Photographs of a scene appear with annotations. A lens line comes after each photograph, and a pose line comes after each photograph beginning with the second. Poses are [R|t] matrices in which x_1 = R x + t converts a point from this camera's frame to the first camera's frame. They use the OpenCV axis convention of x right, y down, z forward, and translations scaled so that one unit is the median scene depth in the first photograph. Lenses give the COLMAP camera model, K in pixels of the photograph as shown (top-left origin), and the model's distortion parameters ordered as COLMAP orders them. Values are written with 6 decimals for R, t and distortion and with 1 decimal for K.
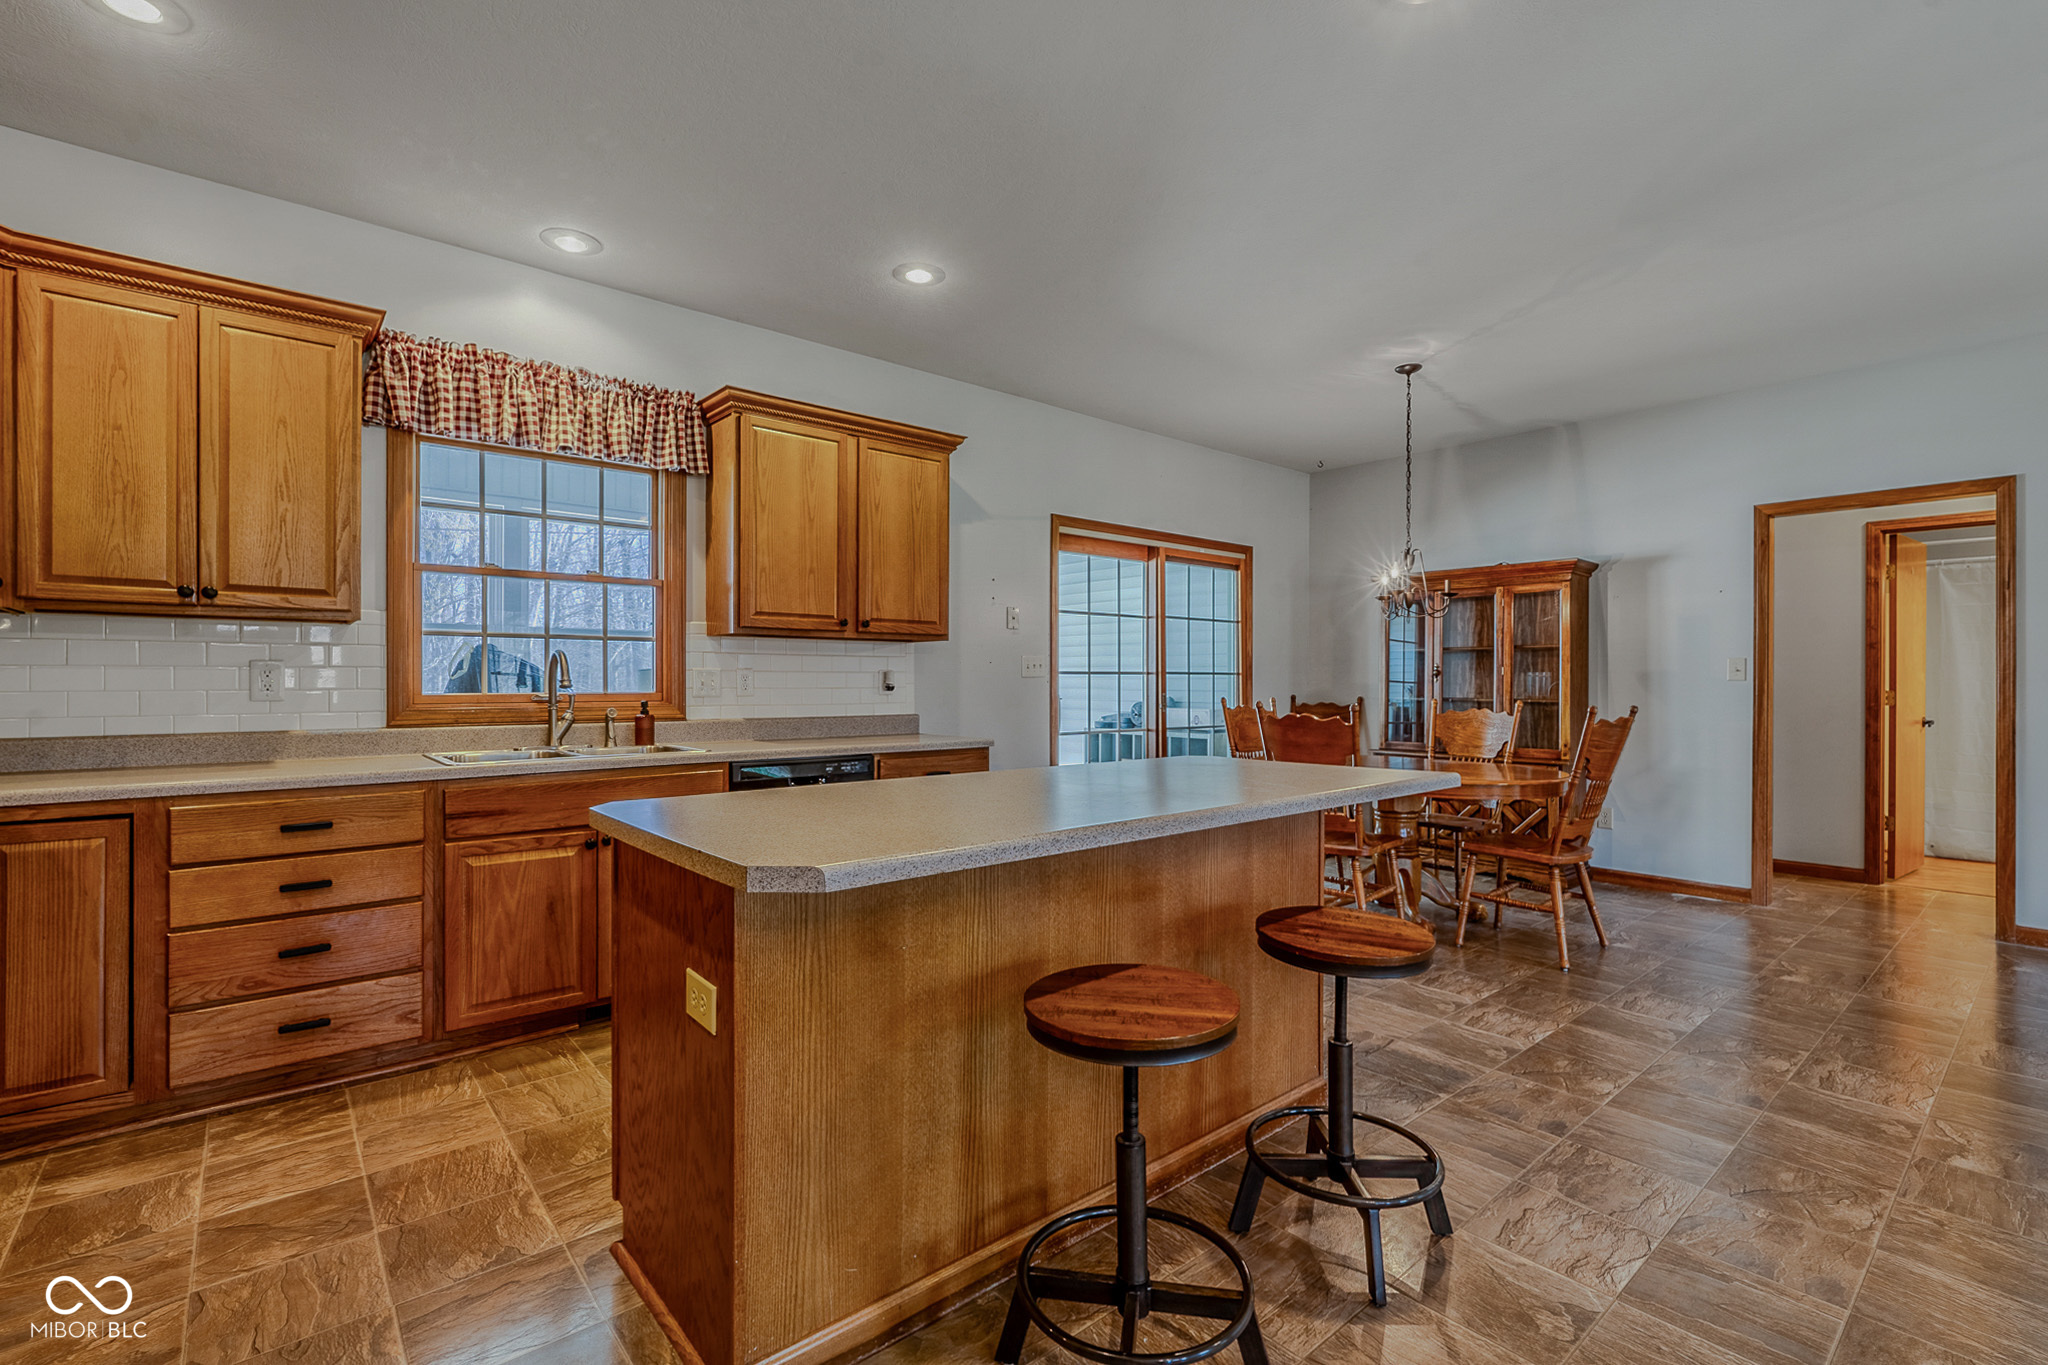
lens RADIAL K [[905.9, 0, 994.8], [0, 905.9, 681.6], [0, 0, 1]] dist [-0.002088, -0.000347]
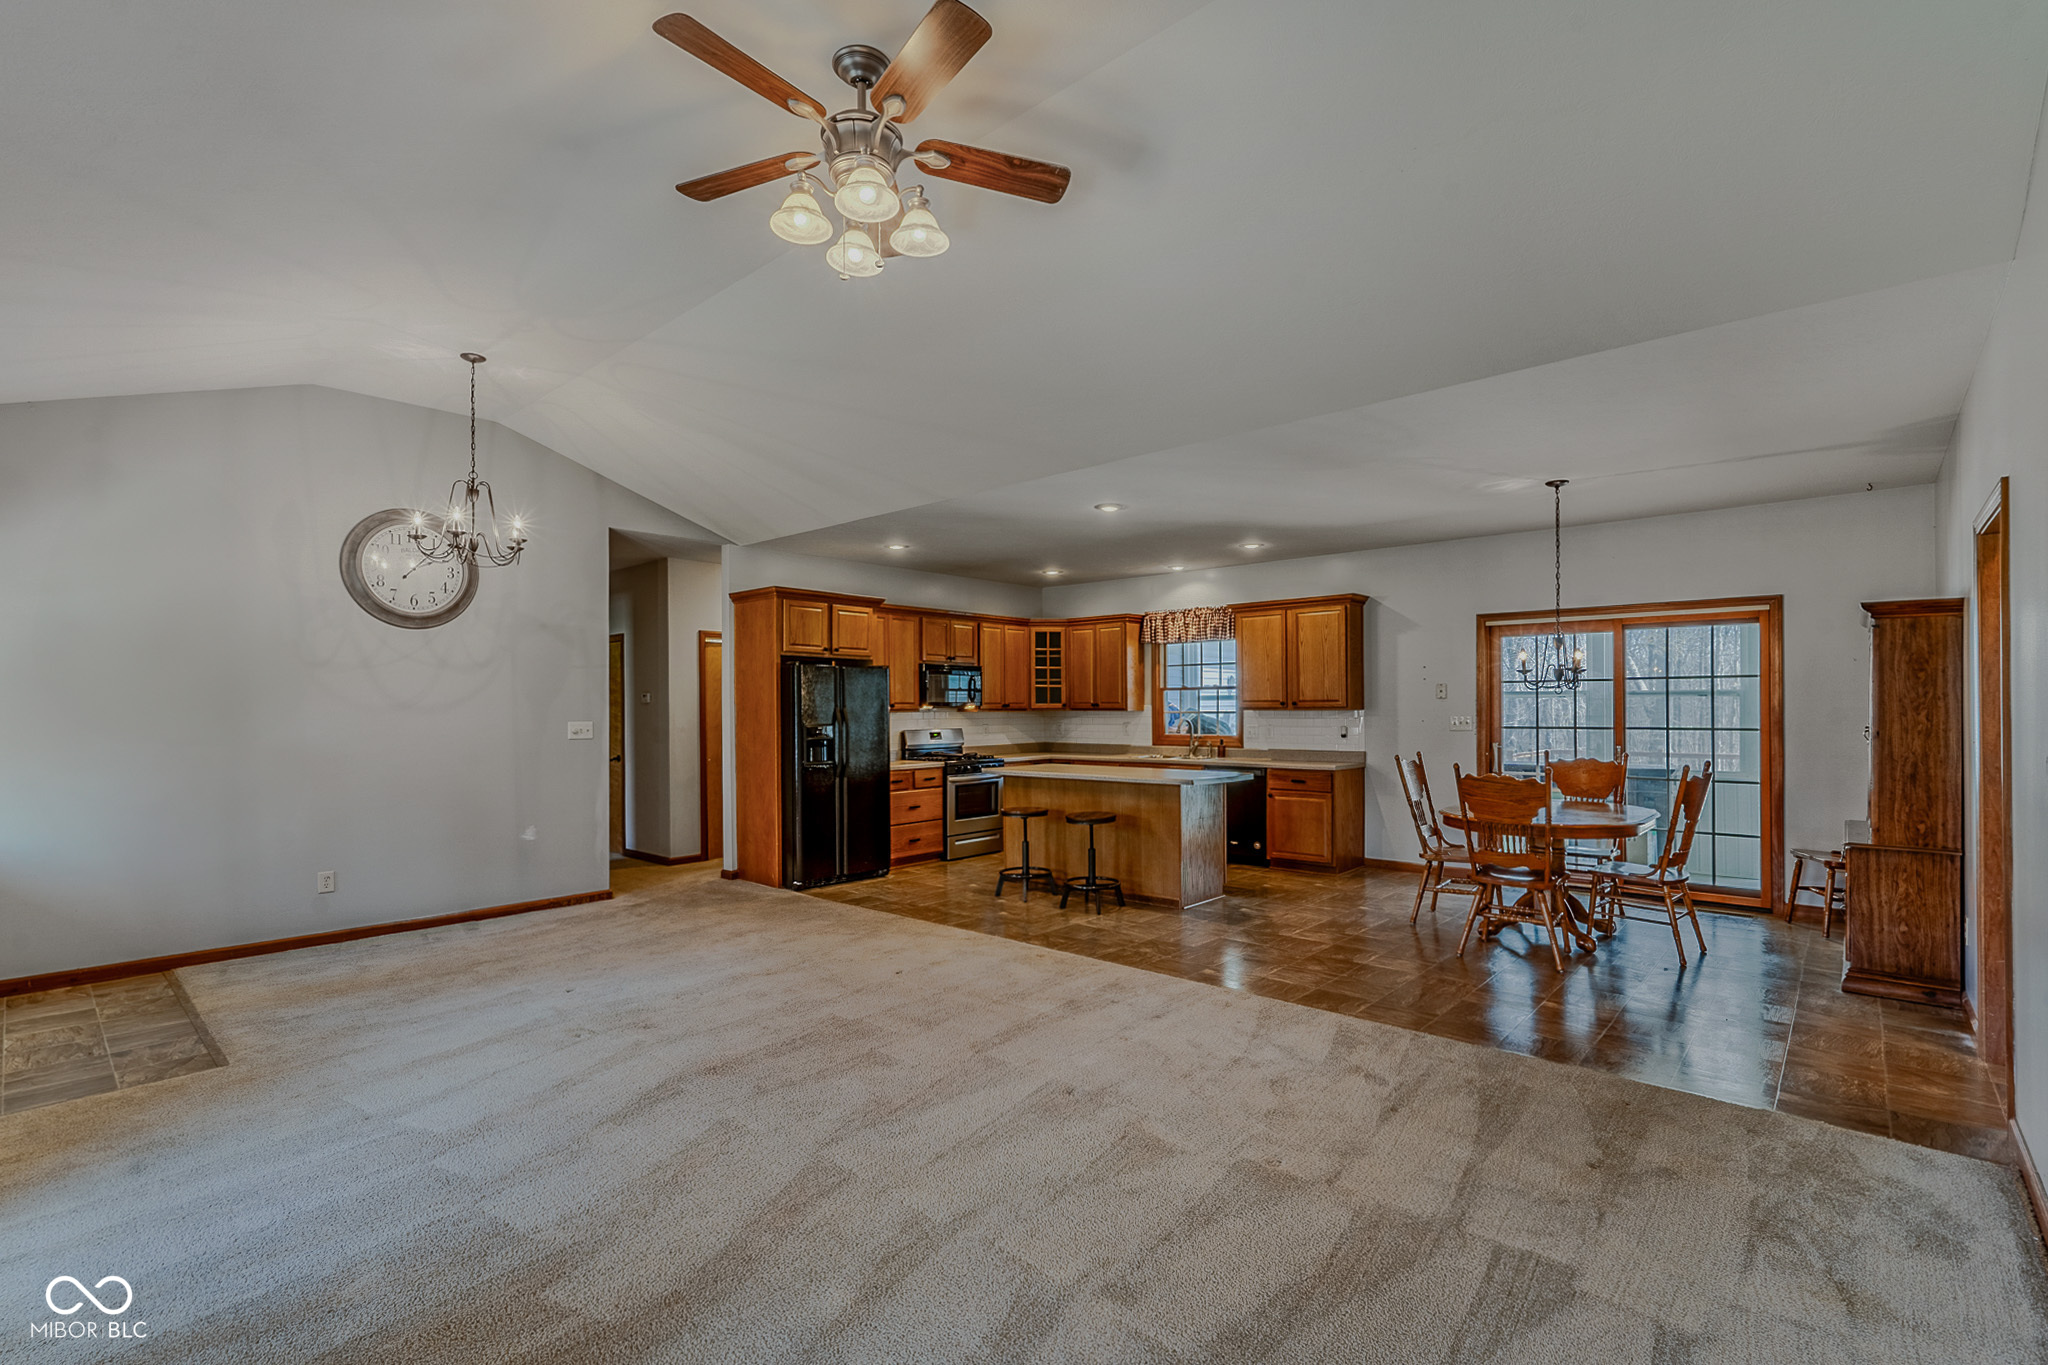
lens RADIAL K [[916.5, 0, 1016.4], [0, 916.5, 705.1], [0, 0, 1]] dist [0.000358, -0.000337]
pose [[0.128925, -0.005638, -0.991638, 1.577478], [0.004325, 0.999978, -0.005123, -0.046676], [0.991645, -0.003629, 0.128947, 0.127886]]
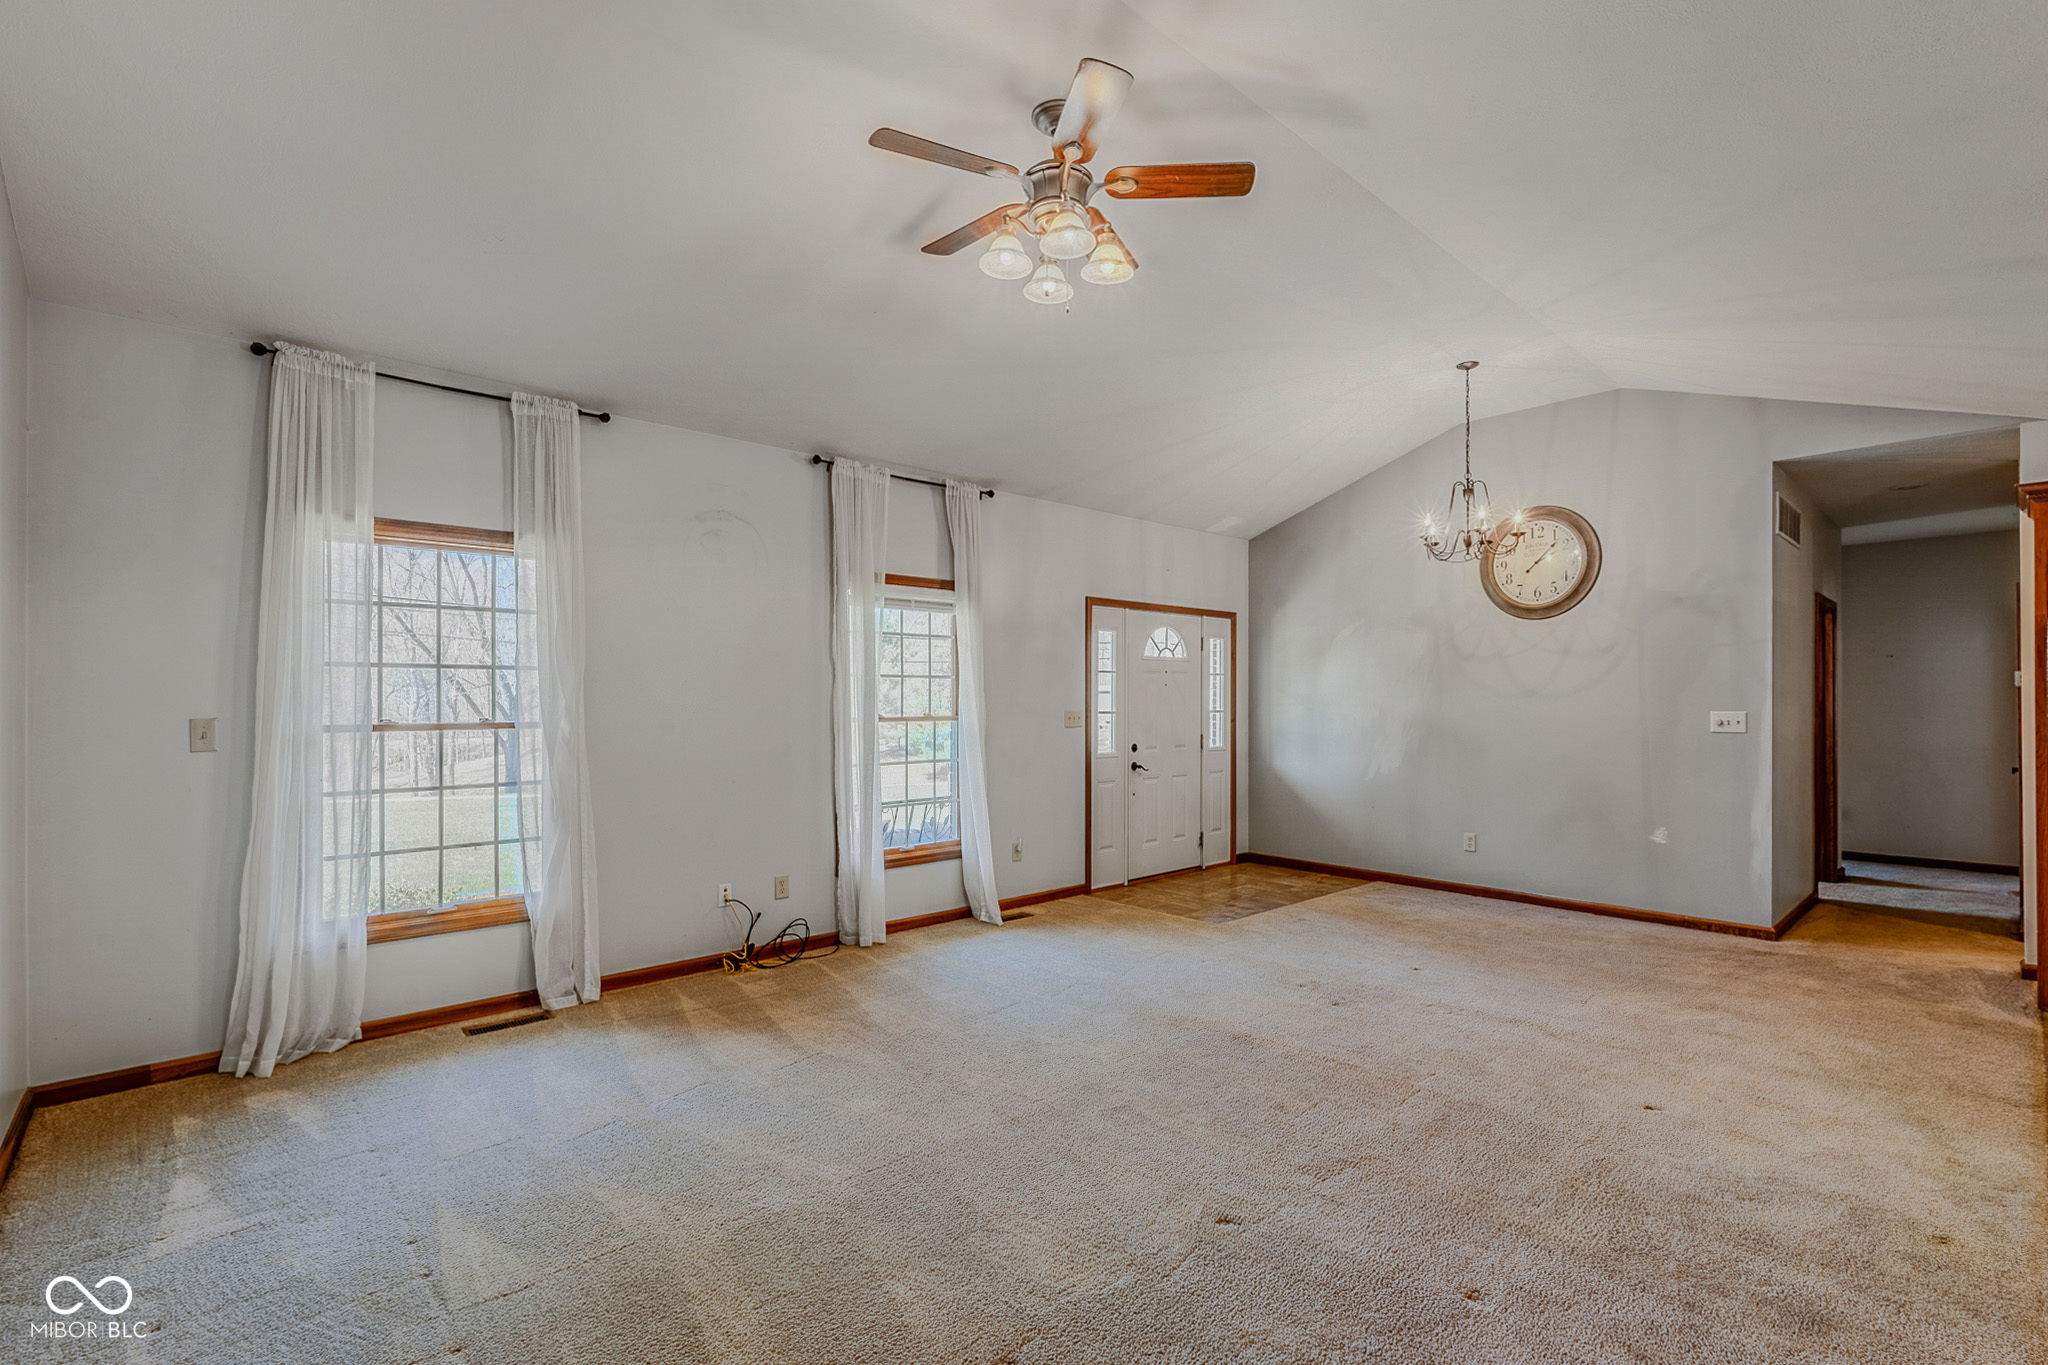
lens RADIAL K [[916.5, 0, 1016.4], [0, 916.5, 705.1], [0, 0, 1]] dist [0.000358, -0.000337]
pose [[-0.999184, -0.001318, -0.040377, 1.003970], [-0.001631, 0.999969, 0.007730, -0.046530], [0.040366, 0.007789, -0.999155, 0.792948]]
